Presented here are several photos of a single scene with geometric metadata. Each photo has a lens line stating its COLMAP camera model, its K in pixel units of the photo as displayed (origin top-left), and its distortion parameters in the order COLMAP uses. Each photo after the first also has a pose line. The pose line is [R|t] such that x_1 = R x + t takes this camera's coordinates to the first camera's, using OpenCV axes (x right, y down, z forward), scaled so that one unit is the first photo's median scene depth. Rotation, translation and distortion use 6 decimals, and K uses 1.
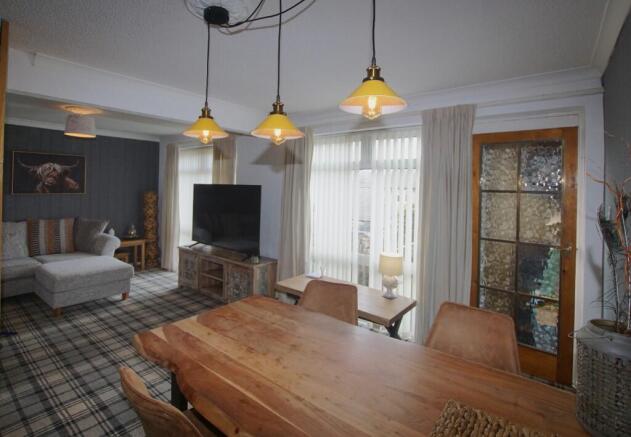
lens RADIAL K [[309.8, 0, 315.5], [0, 309.8, 218.5], [0, 0, 1]] dist [-0.001347, -0.000273]
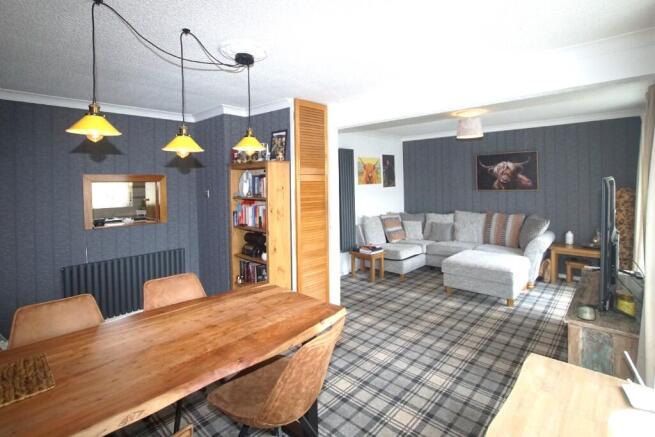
lens RADIAL K [[329.2, 0, 327.5], [0, 329.2, 218.5], [0, 0, 1]] dist [-0.001443, -0.000200]
pose [[-0.094732, 0.095473, -0.990914, 0.361492], [-0.084095, 0.991065, 0.103527, -0.050065], [0.991945, 0.093138, -0.085856, 0.505201]]
